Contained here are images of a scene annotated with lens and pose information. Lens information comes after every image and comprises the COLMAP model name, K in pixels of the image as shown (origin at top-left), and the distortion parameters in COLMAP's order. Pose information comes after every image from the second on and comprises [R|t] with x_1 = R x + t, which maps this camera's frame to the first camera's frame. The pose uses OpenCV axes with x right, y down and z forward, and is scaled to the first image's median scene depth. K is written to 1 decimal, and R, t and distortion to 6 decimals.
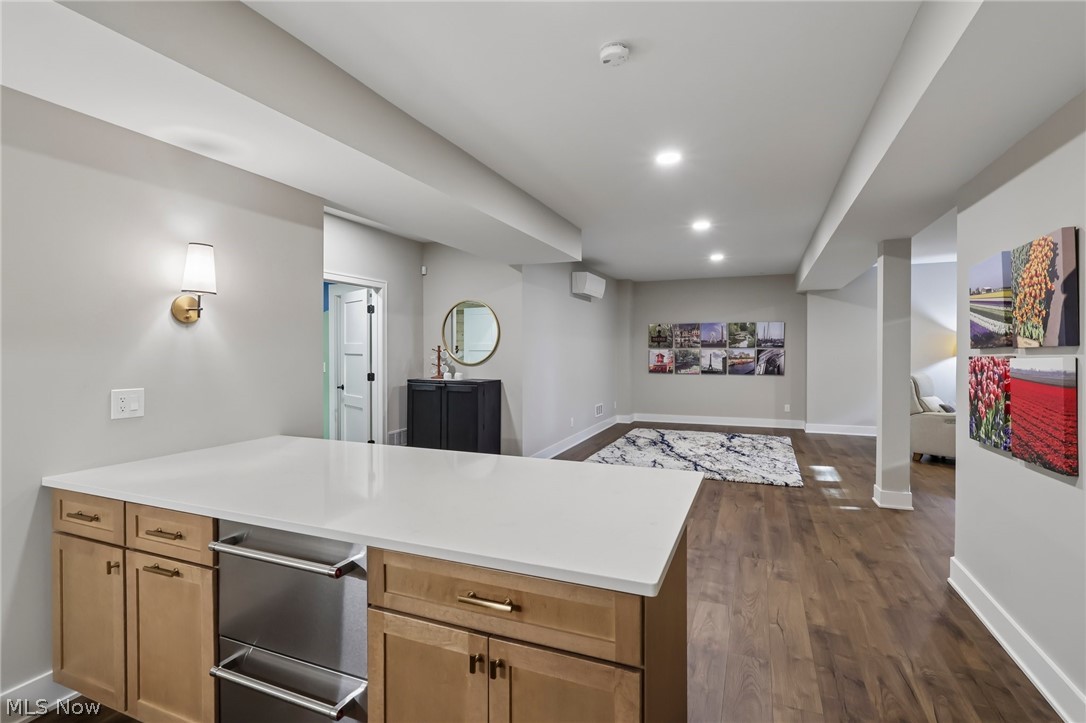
lens RADIAL K [[518.6, 0, 541.6], [0, 518.6, 358.5], [0, 0, 1]] dist [0.000832, 0.001227]
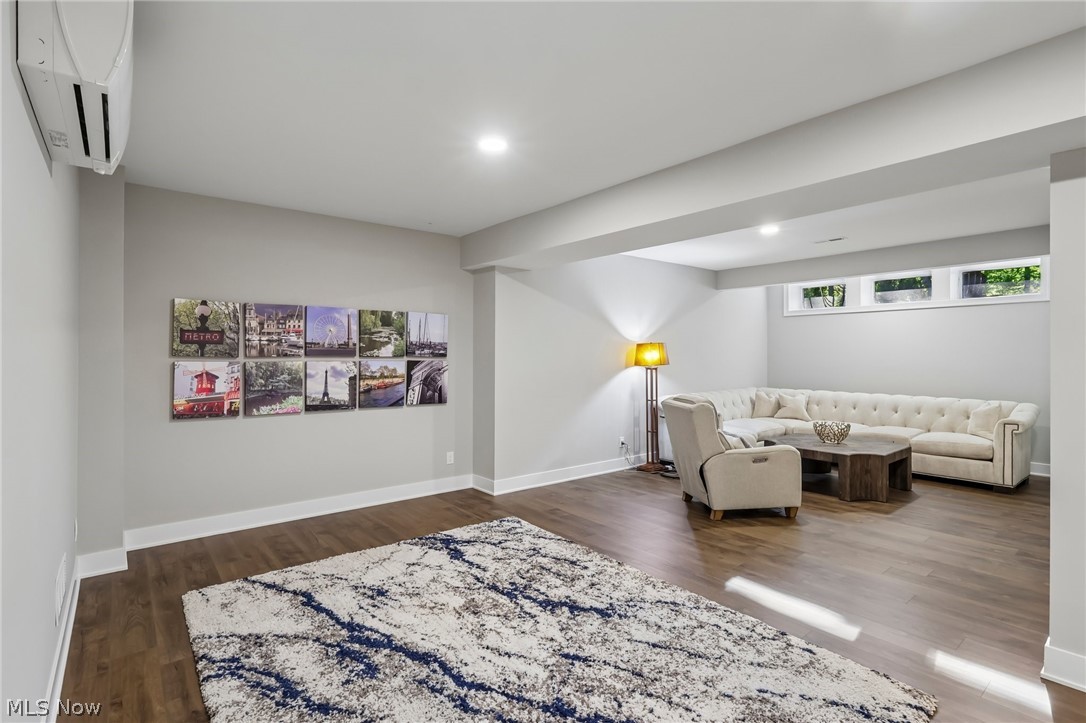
lens RADIAL K [[518.6, 0, 539.4], [0, 518.6, 358.9], [0, 0, 1]] dist [0.000832, 0.001227]
pose [[0.483935, -0.004123, 0.875094, -0.004834], [0.011699, 0.999930, -0.001758, -0.016081], [-0.875026, 0.011088, 0.483950, 0.585816]]
